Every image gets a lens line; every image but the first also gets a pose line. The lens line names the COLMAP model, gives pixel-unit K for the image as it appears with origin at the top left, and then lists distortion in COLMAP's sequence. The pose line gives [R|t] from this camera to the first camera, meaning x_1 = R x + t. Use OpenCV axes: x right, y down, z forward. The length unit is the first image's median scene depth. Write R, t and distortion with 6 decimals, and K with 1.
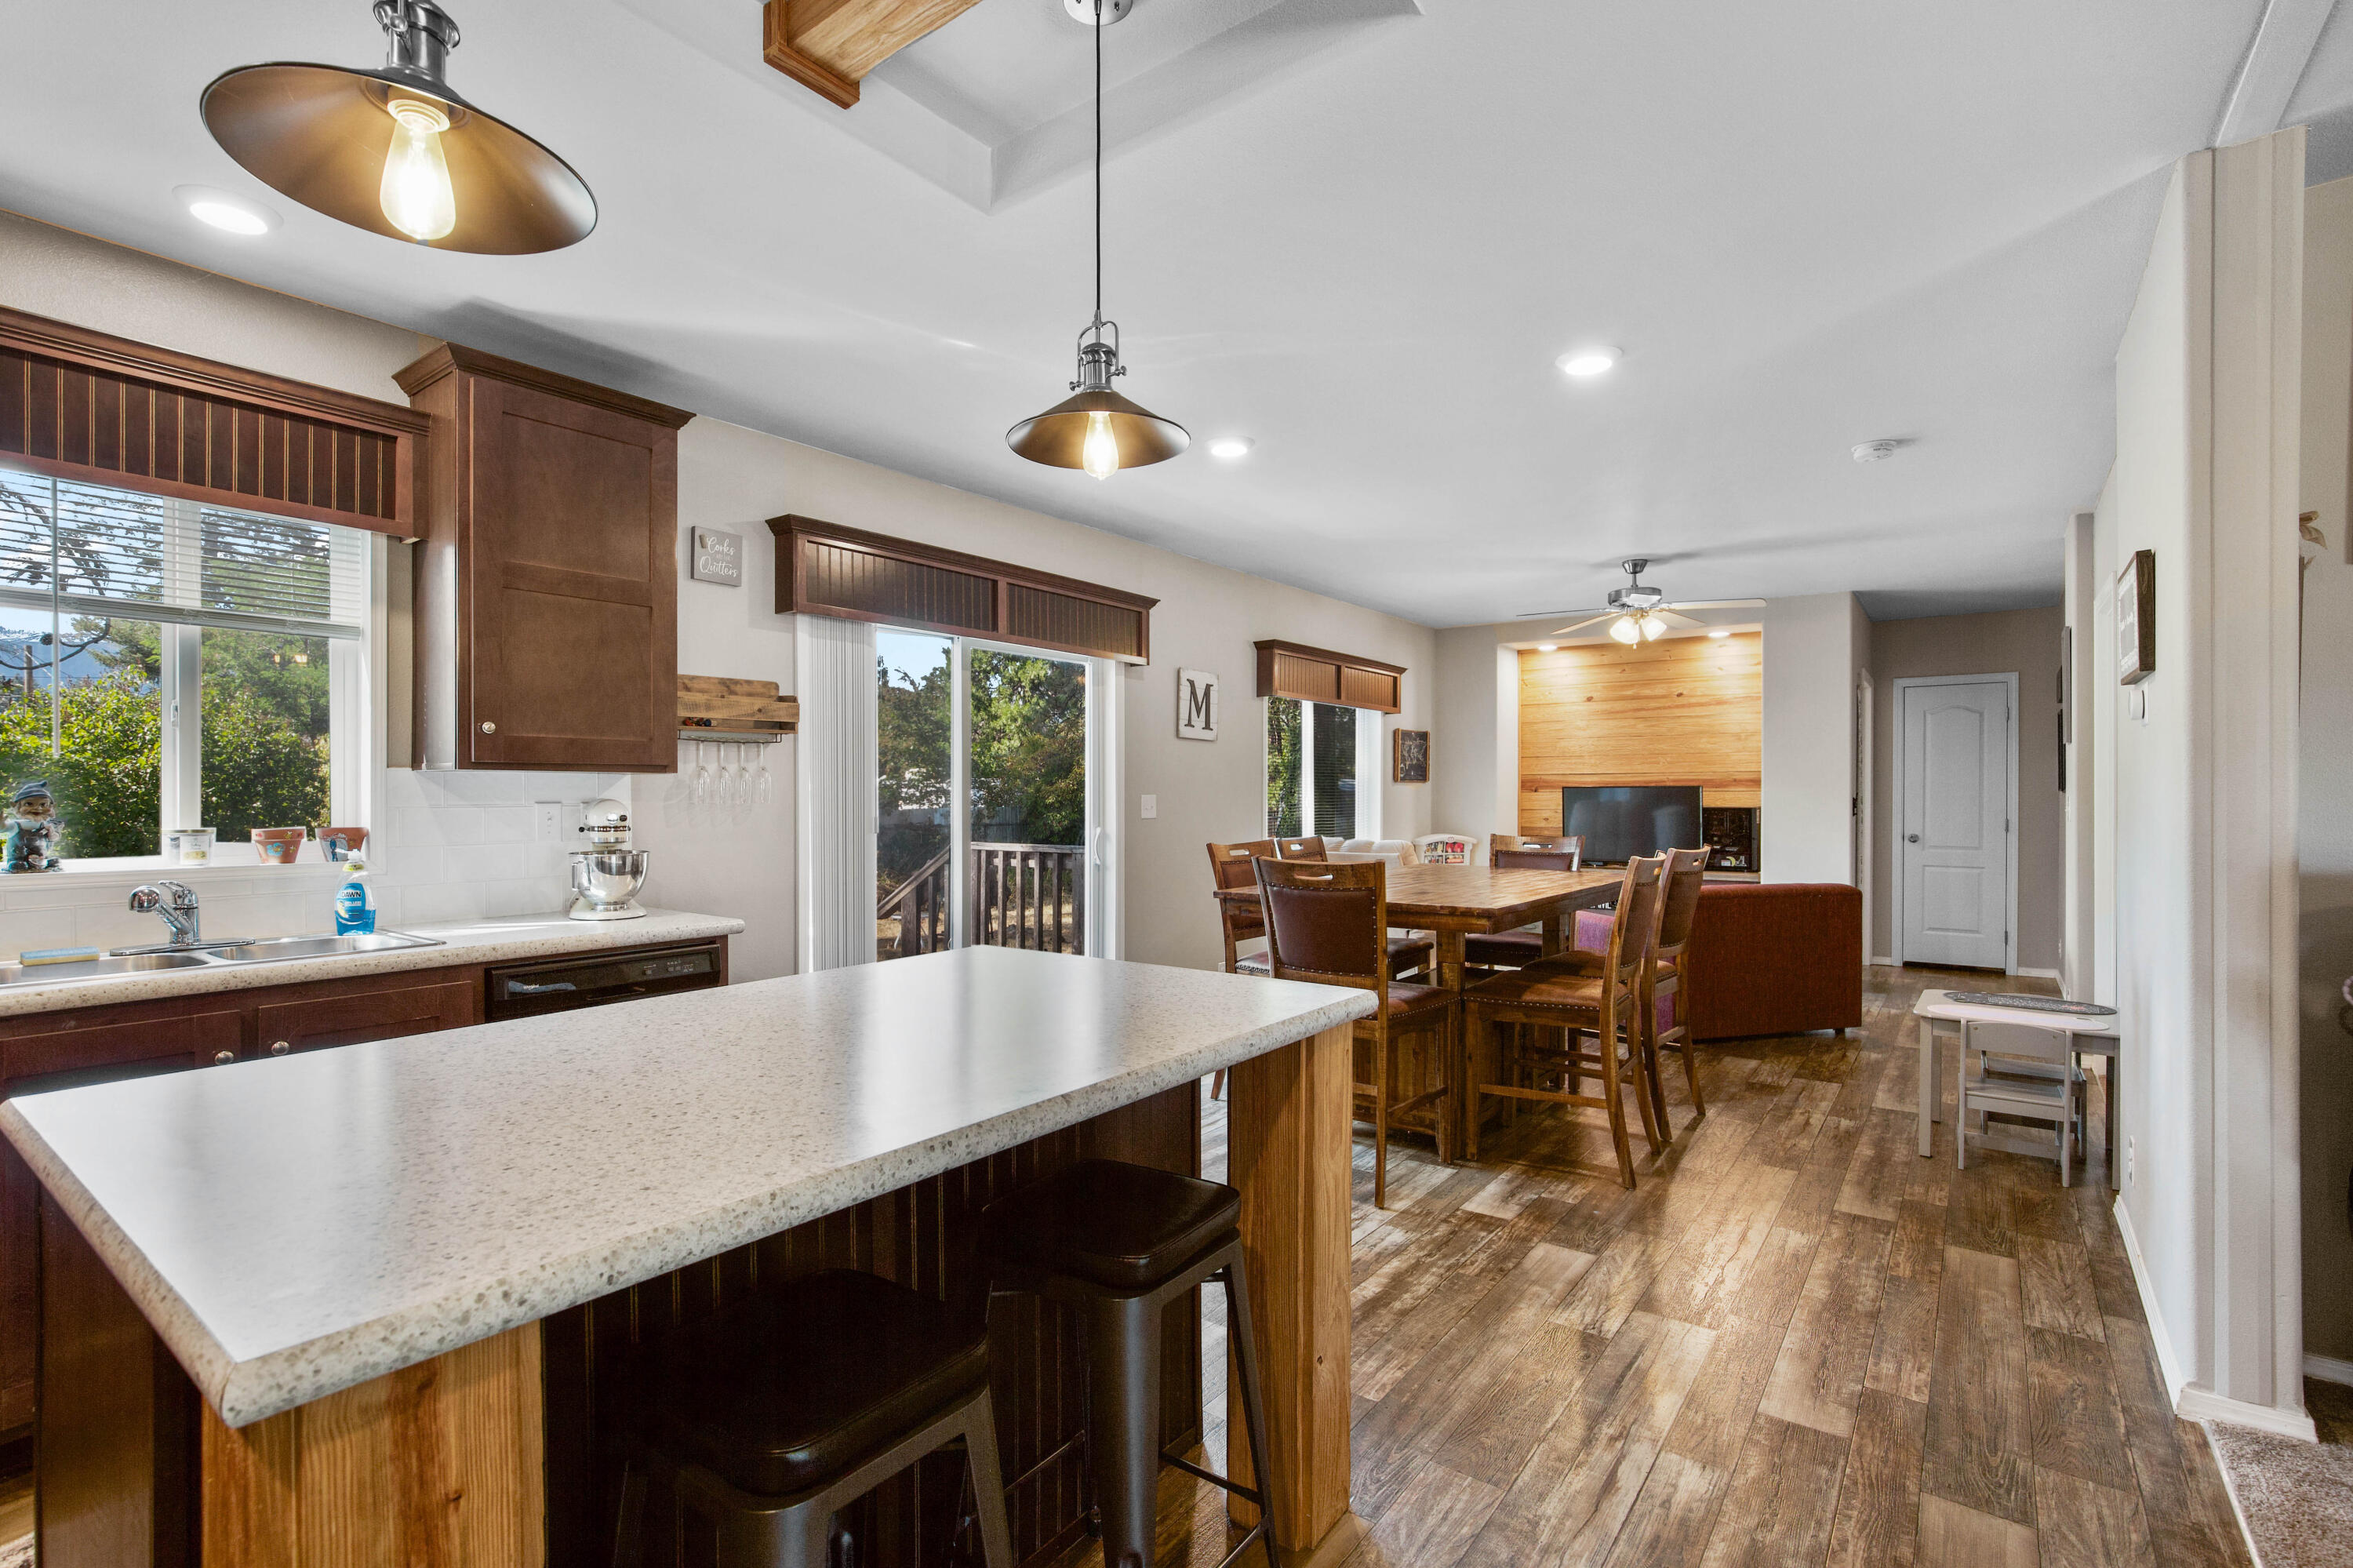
lens RADIAL K [[1091.6, 0, 1166.1], [0, 1091.6, 791.6], [0, 0, 1]] dist [-0.004621, -0.000374]
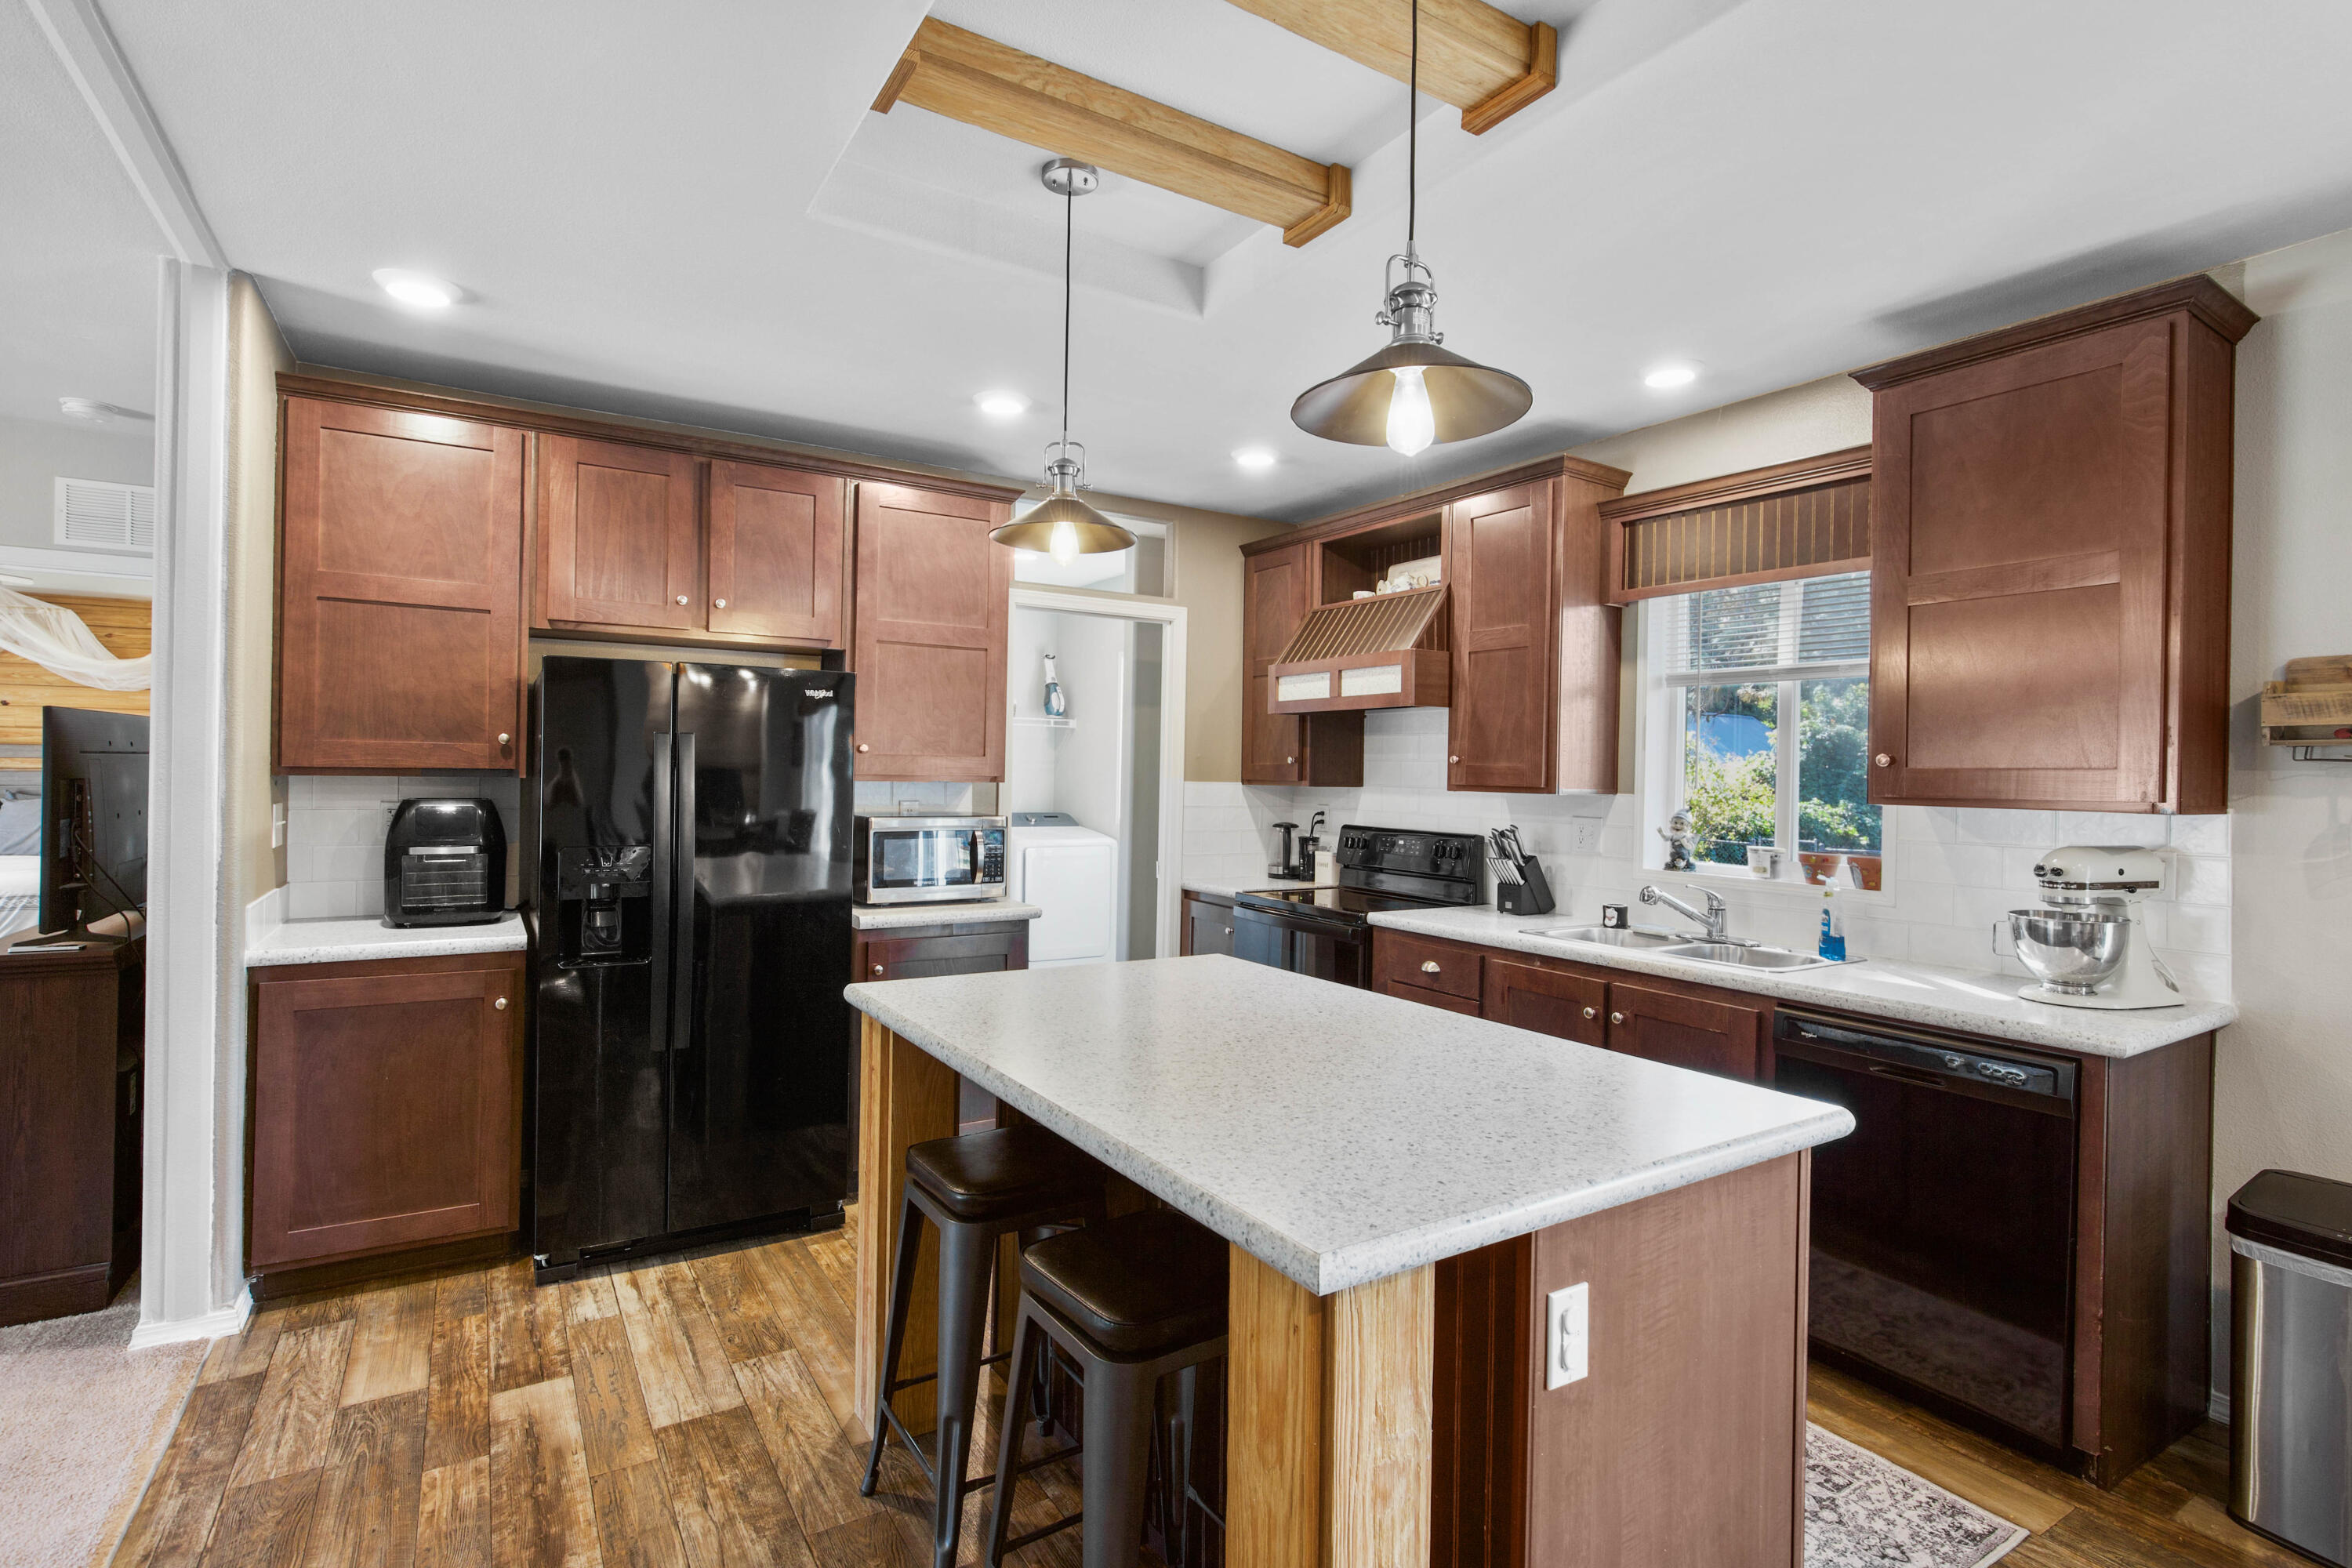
lens RADIAL K [[1118.5, 0, 1155.4], [0, 1118.5, 774.5], [0, 0, 1]] dist [-0.003778, 0.000670]
pose [[-0.355689, -0.002643, -0.934601, 0.461735], [-0.014017, 0.999899, 0.002507, -0.037204], [0.934499, 0.013992, -0.355690, 0.692468]]
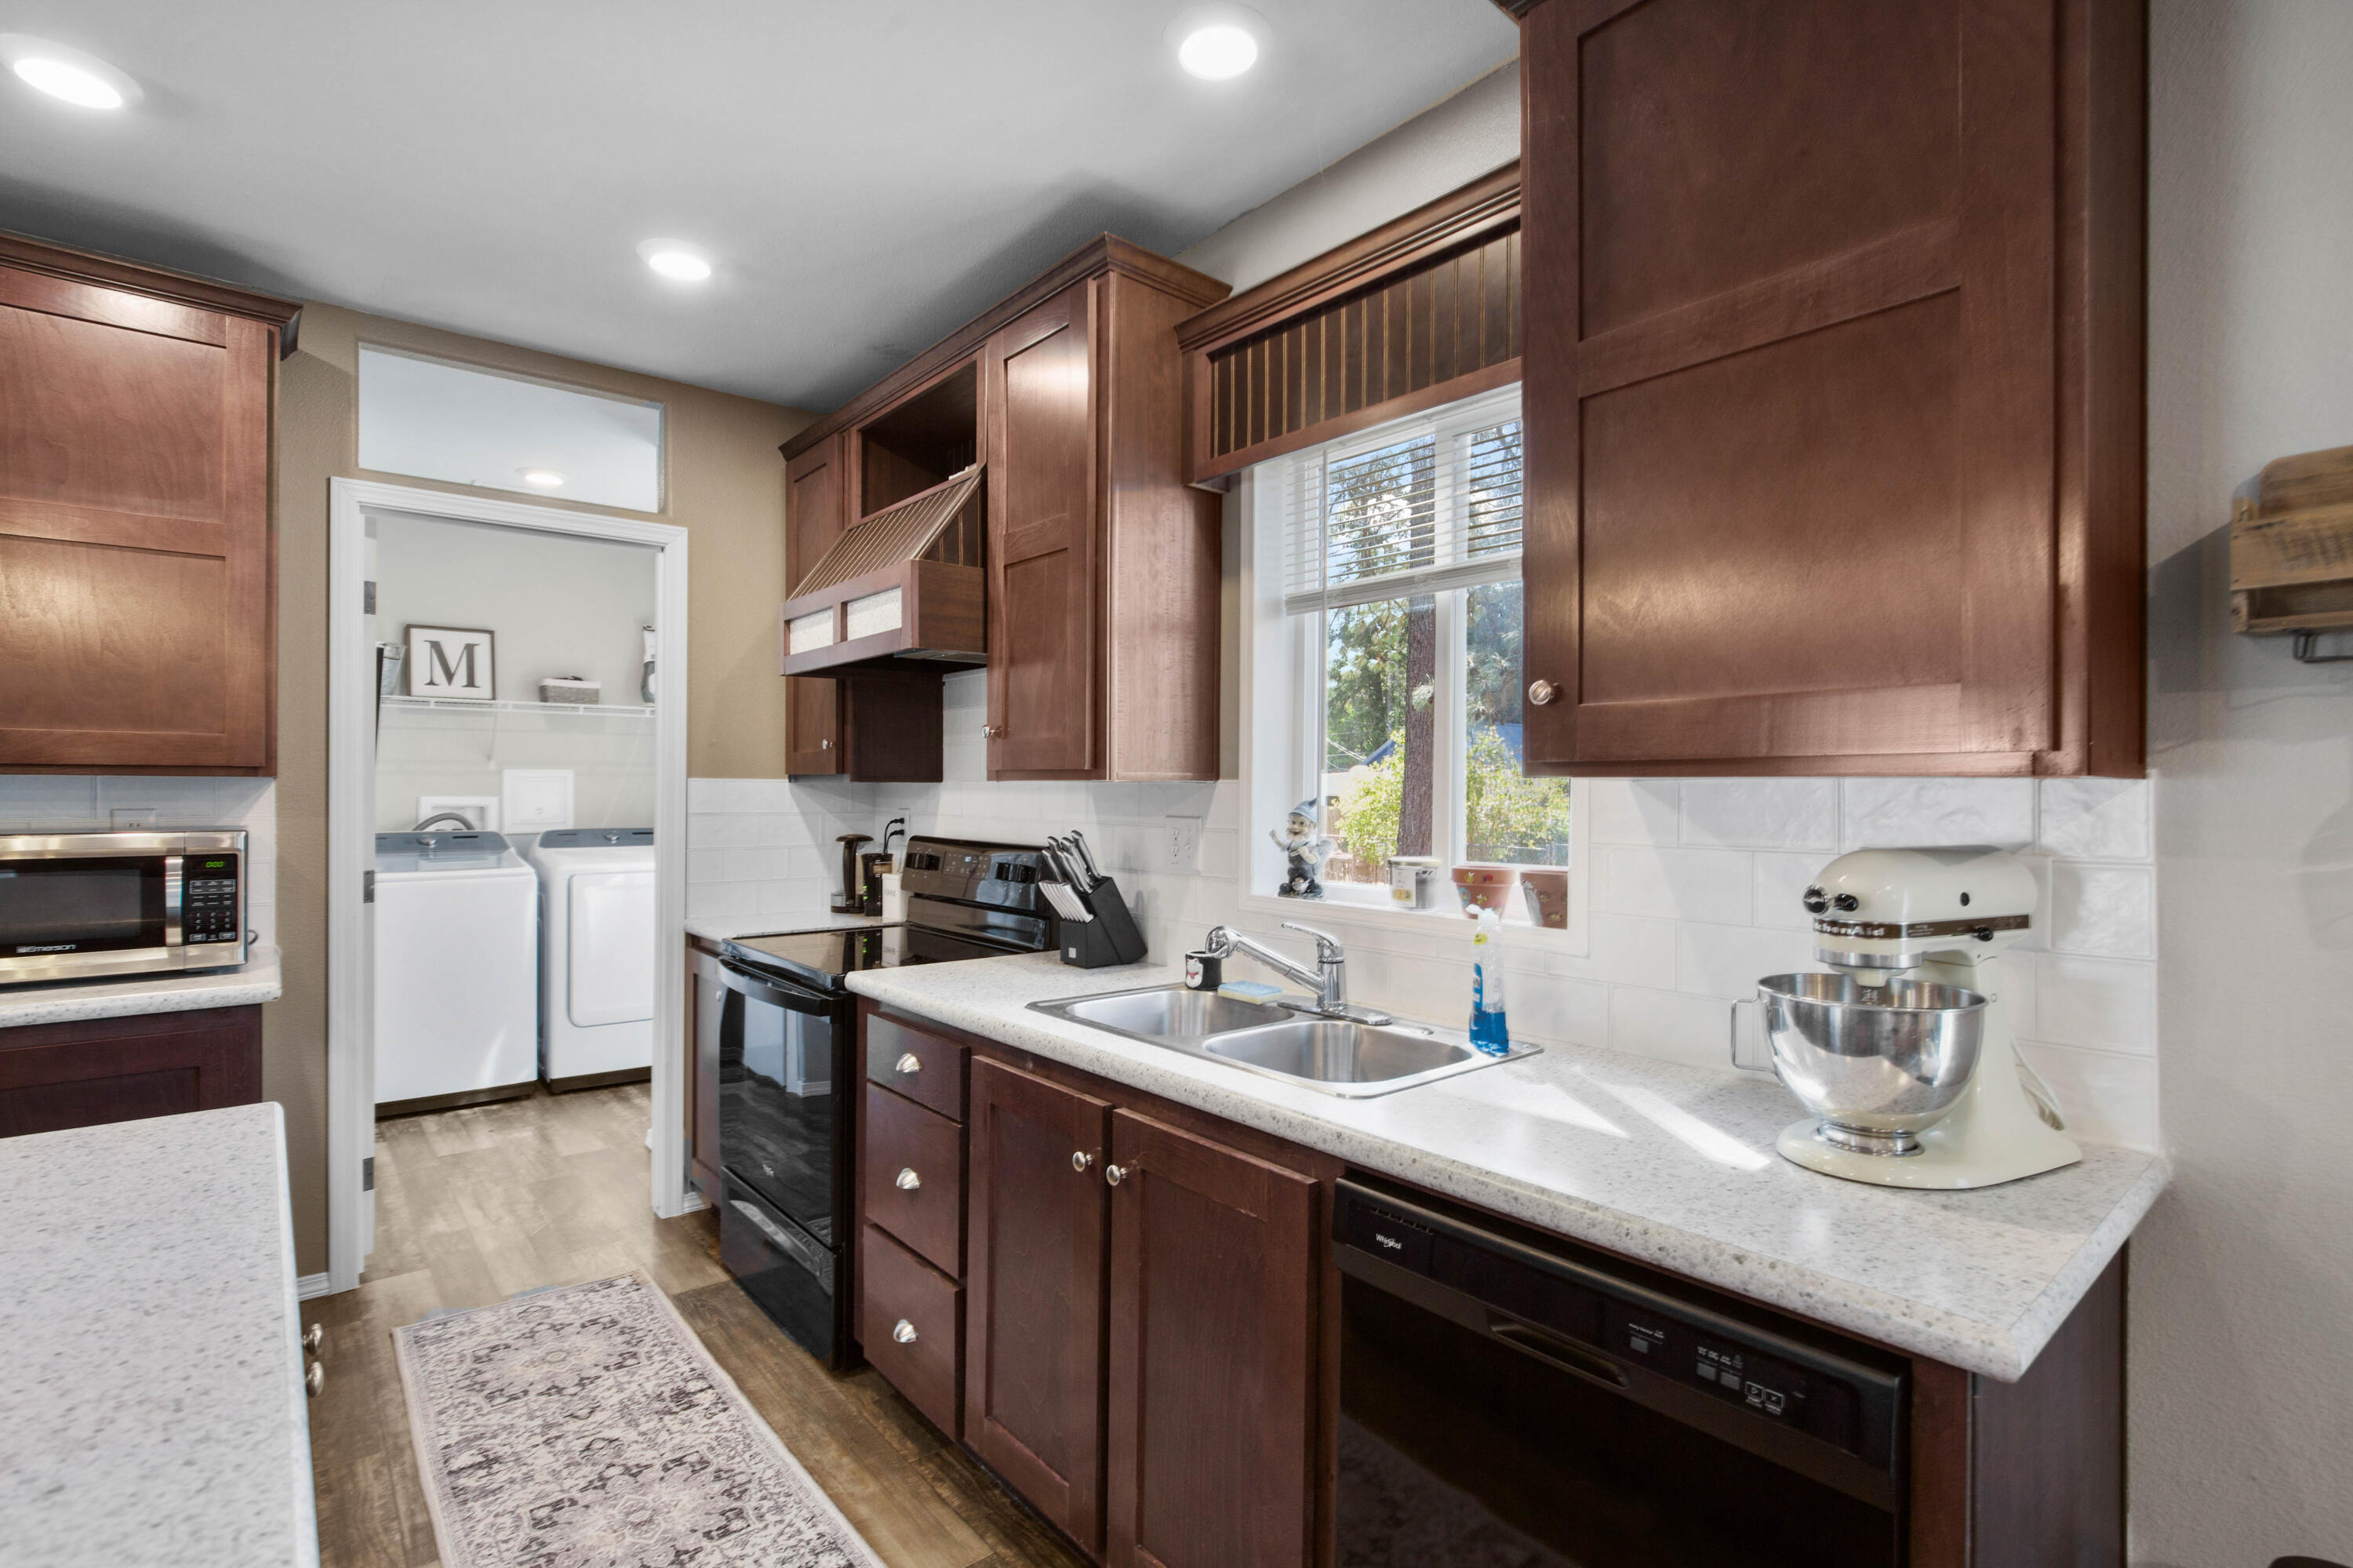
lens RADIAL K [[1091.6, 0, 1166.1], [0, 1091.6, 791.6], [0, 0, 1]] dist [-0.004621, -0.000374]
pose [[-0.220519, 0.000685, -0.975383, -0.091932], [-0.002490, 0.999996, 0.001266, -0.012752], [0.975380, 0.002707, -0.220516, 0.864773]]
